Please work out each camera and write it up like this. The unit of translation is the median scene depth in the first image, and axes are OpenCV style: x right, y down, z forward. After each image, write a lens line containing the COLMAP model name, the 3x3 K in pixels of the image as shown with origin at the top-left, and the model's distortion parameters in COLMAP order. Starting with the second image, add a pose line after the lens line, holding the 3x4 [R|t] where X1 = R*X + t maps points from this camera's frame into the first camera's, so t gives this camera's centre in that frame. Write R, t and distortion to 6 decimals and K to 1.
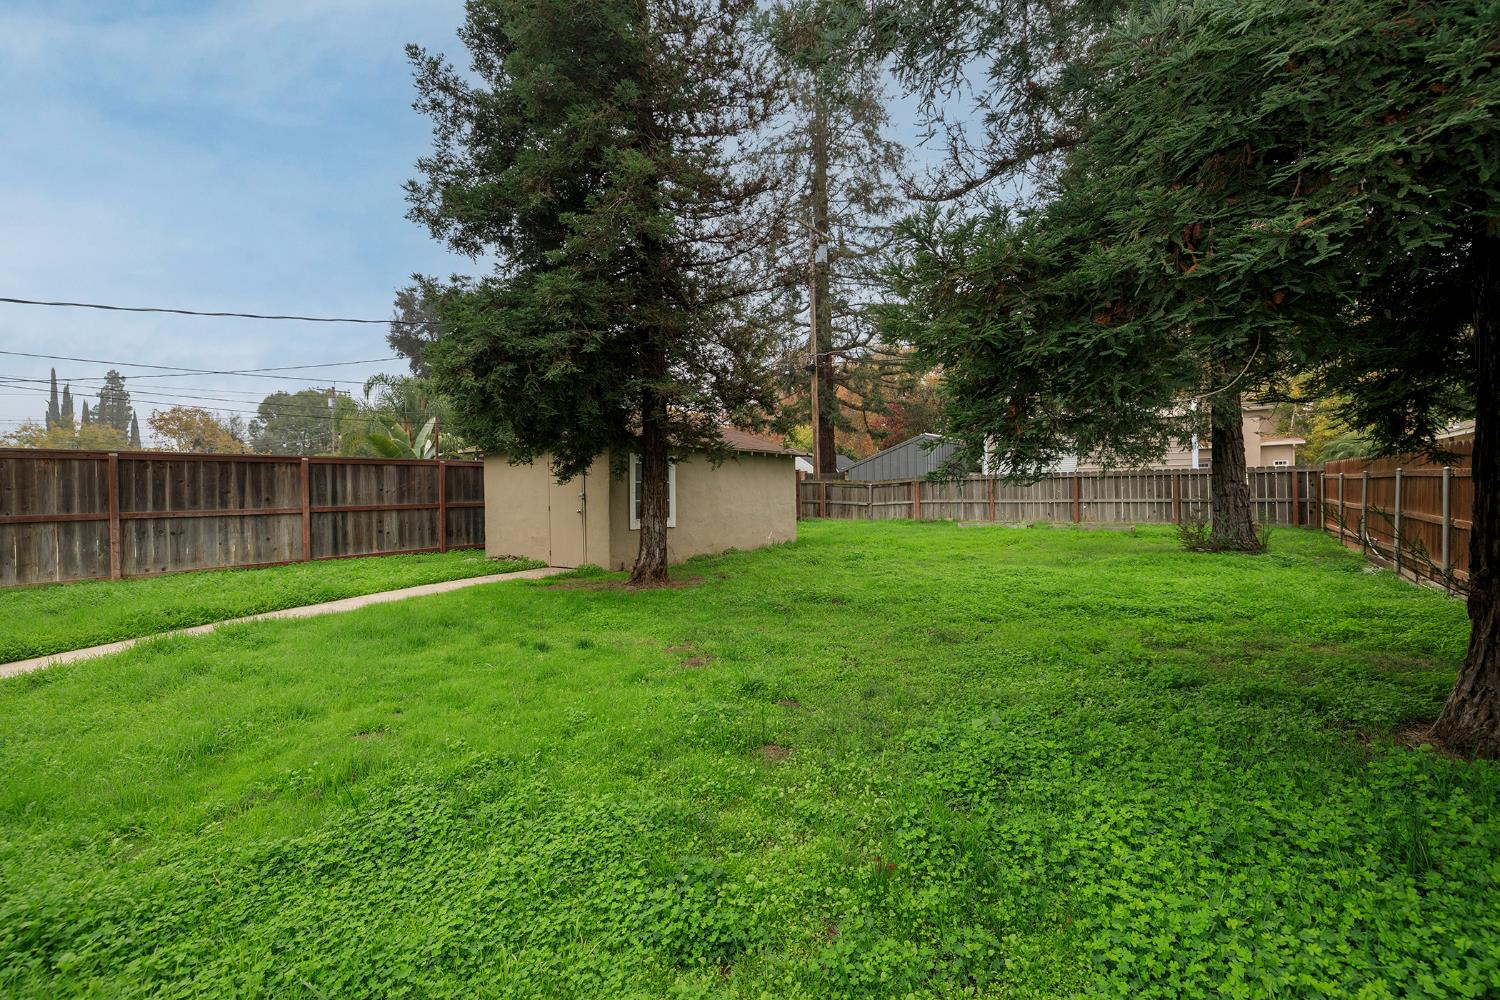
lens RADIAL K [[633.4, 0, 740.7], [0, 633.4, 493.6], [0, 0, 1]] dist [0.006522, -0.001109]
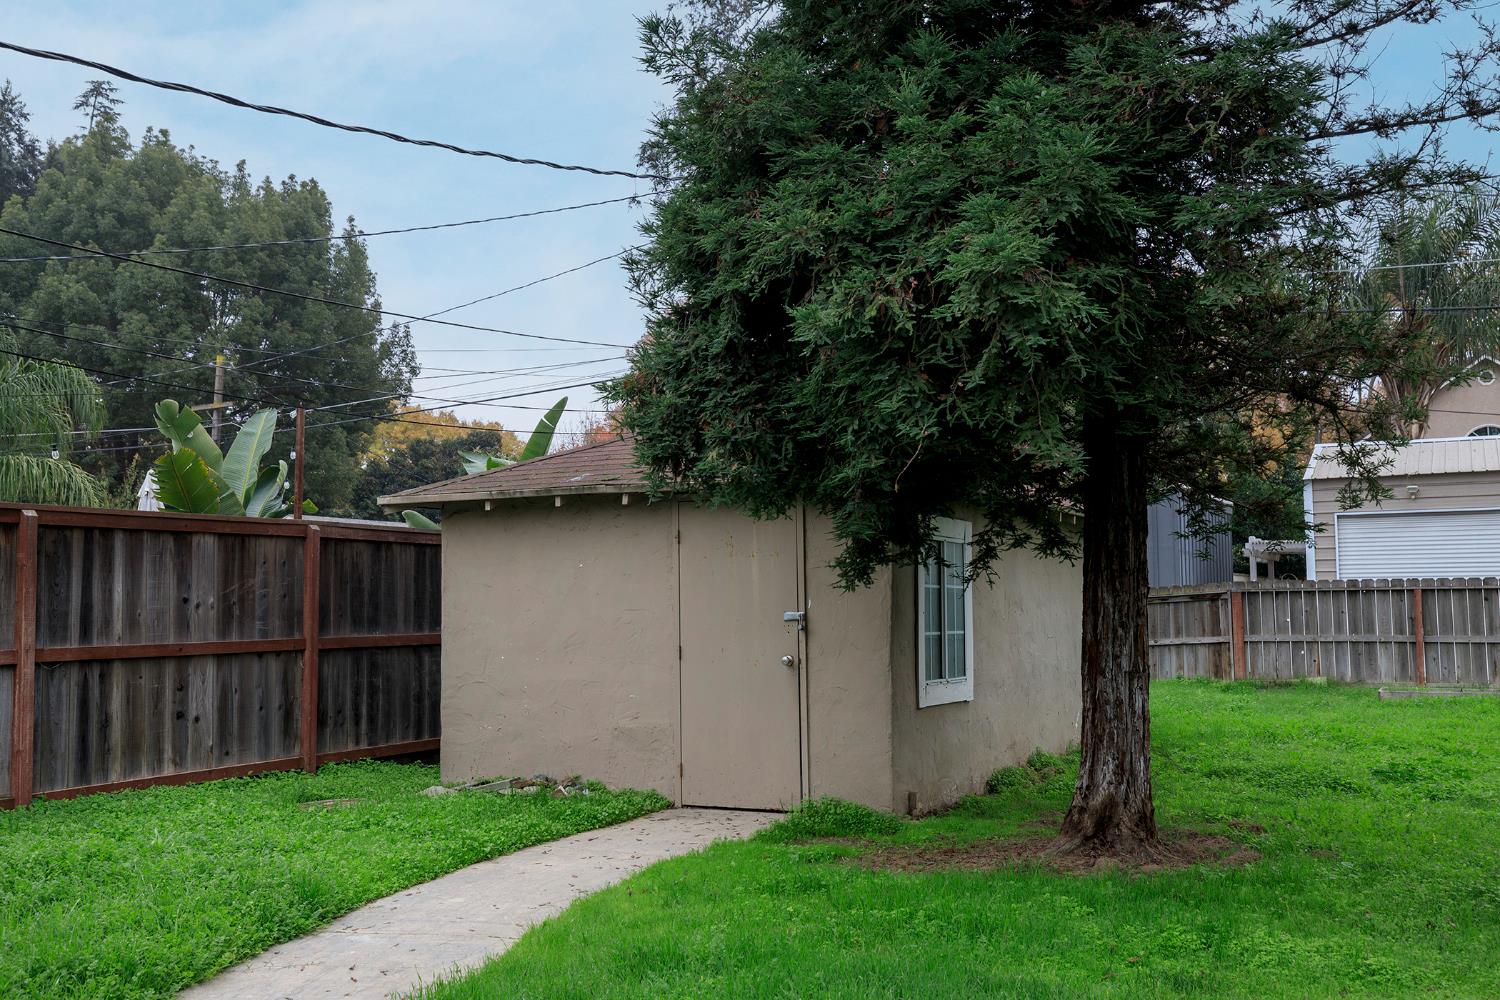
lens RADIAL K [[1461.0, 0, 752.3], [0, 1461.0, 501.7], [0, 0, 1]] dist [0.009621, 0.000000]
pose [[0.985583, 0.019864, 0.168022, -0.388952], [-0.006333, 0.996720, -0.080684, 0.003179], [-0.169073, 0.078457, 0.982476, 0.109382]]
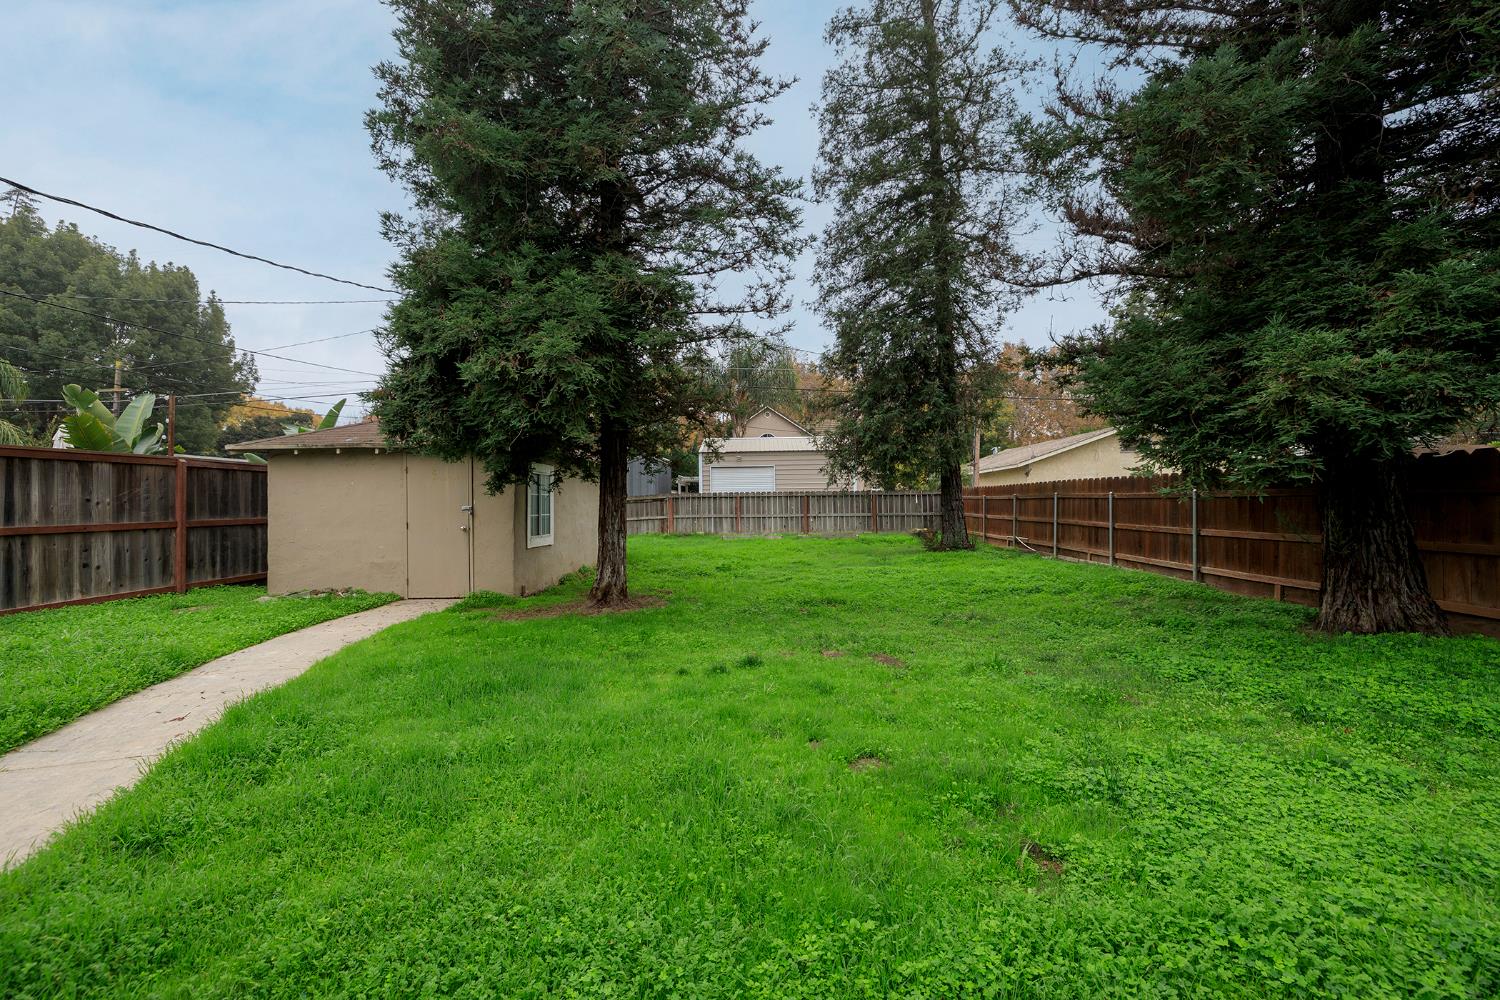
lens RADIAL K [[633.4, 0, 740.8], [0, 633.4, 493.6], [0, 0, 1]] dist [0.006522, -0.001109]
pose [[0.830436, 0.015121, 0.556909, -0.378792], [-0.000092, 0.999635, -0.027004, 0.004409], [-0.557114, 0.022374, 0.830134, 0.095315]]
